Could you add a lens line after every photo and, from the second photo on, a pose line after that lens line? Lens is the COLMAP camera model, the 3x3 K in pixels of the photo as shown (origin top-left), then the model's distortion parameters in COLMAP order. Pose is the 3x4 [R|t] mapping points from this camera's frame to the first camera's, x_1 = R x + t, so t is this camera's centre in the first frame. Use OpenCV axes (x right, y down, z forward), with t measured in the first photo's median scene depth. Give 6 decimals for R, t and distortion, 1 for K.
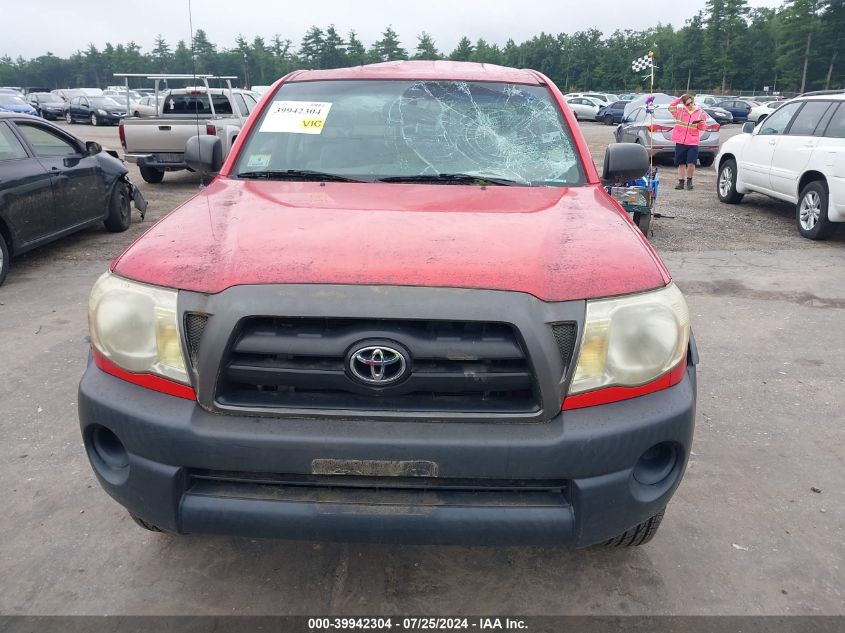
lens RADIAL K [[667.3, 0, 426.9], [0, 667.3, 317.3], [0, 0, 1]] dist [0.006418, -0.012789]
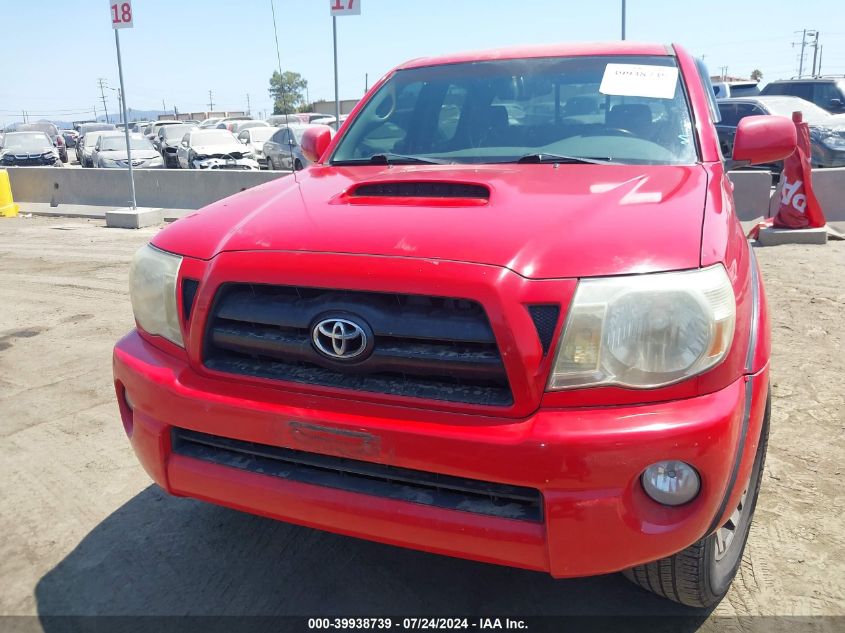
lens RADIAL K [[667.3, 0, 419.1], [0, 667.3, 319.7], [0, 0, 1]] dist [0.006418, -0.012789]
pose [[0.933106, 0.050346, -0.356059, 0.245901], [-0.057668, 0.998286, -0.009973, 0.031987], [0.354947, 0.029840, 0.934410, 0.112212]]
